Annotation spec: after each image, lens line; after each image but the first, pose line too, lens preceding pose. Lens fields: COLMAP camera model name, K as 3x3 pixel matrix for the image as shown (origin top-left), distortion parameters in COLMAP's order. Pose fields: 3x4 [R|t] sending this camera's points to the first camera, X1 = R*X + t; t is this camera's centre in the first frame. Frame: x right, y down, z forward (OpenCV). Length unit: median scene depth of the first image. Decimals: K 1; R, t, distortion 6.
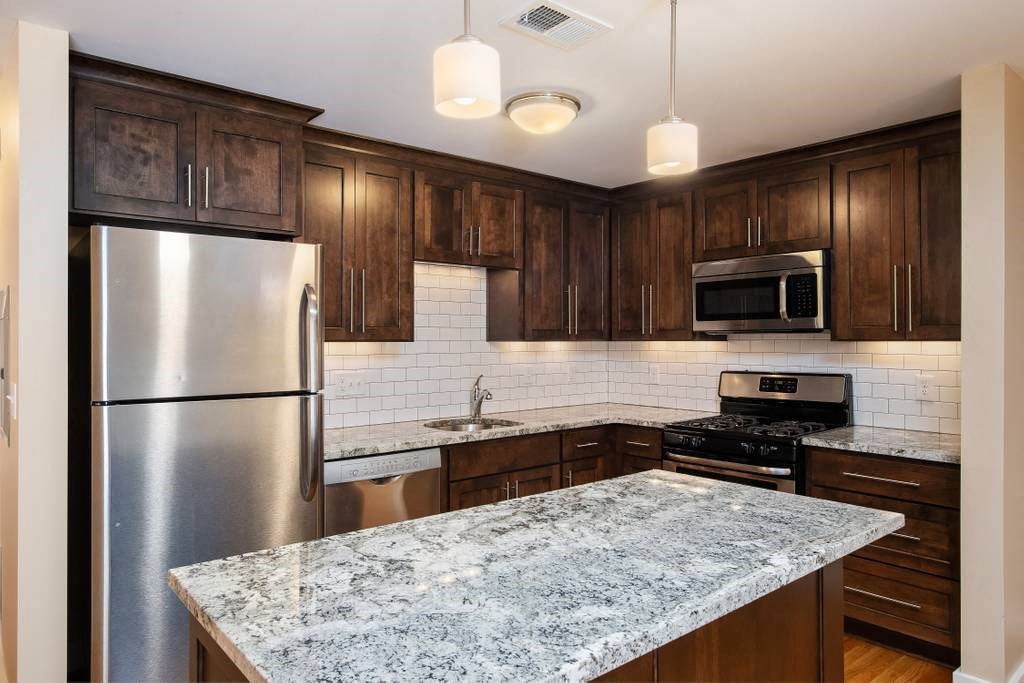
lens RADIAL K [[644.0, 0, 512.0], [0, 644.0, 341.5], [0, 0, 1]] dist [-0.000598, 0.001541]
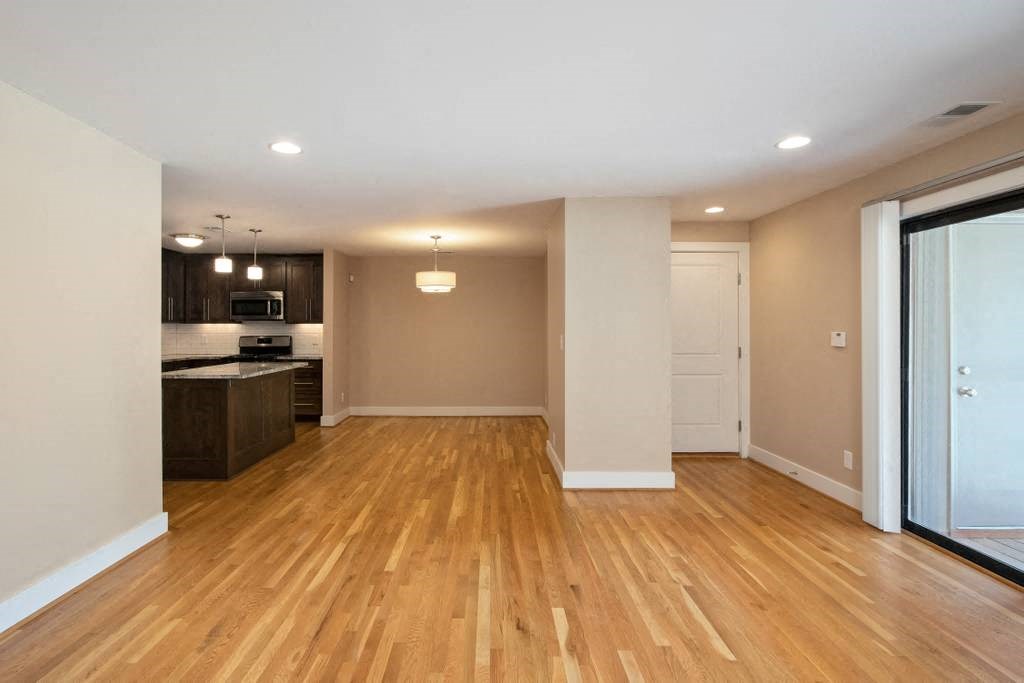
lens RADIAL K [[534.2, 0, 493.2], [0, 534.2, 337.8], [0, 0, 1]] dist [-0.004092, -0.000677]
pose [[0.645713, -0.002012, 0.763578, -0.751337], [-0.000116, 0.999996, 0.002733, 0.058961], [-0.763580, -0.001853, 0.645710, -1.294902]]
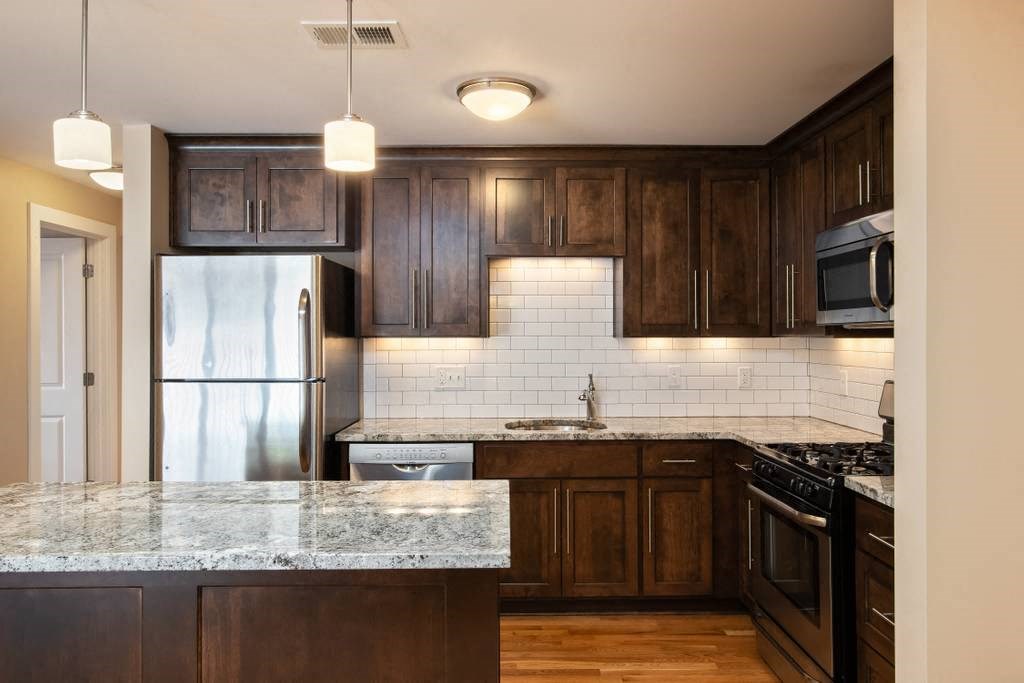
lens RADIAL K [[722.6, 0, 522.9], [0, 722.6, 334.9], [0, 0, 1]] dist [-0.001507, 0.000893]
pose [[0.781680, -0.000326, -0.623679, 0.651743], [-0.001857, 0.999994, -0.002850, -0.000936], [0.623676, 0.003386, 0.781675, 0.166013]]
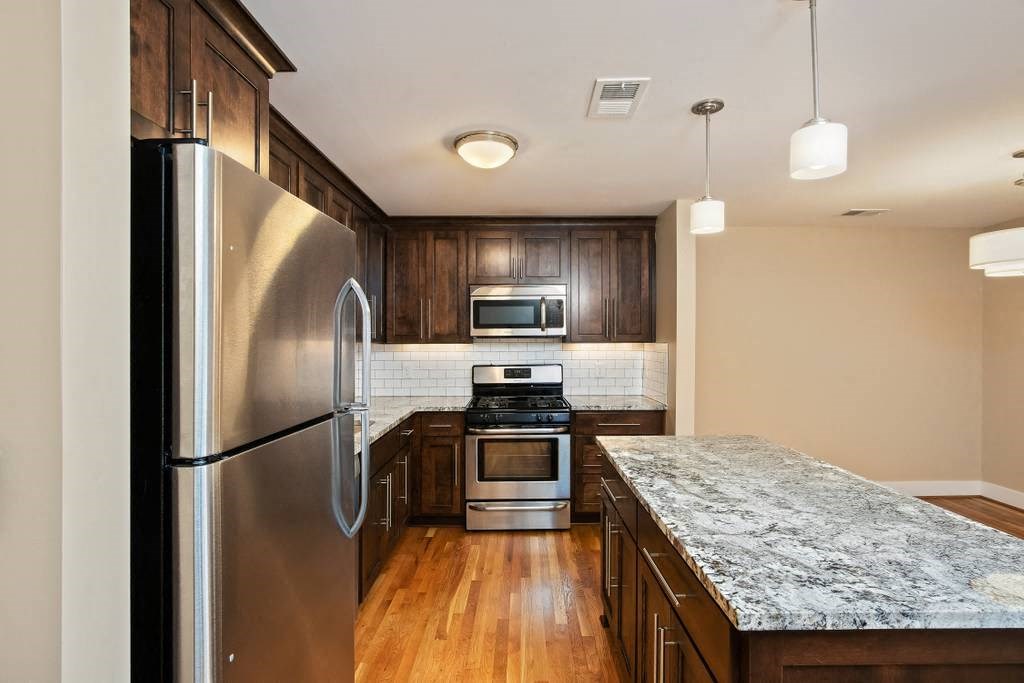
lens RADIAL K [[484.4, 0, 512.0], [0, 484.4, 341.5], [0, 0, 1]] dist [-0.003629, -0.000858]
pose [[0.650272, -0.000758, 0.759701, -0.518264], [0.003151, 0.999994, -0.001700, -0.003637], [-0.759695, 0.003500, 0.650270, 0.342659]]
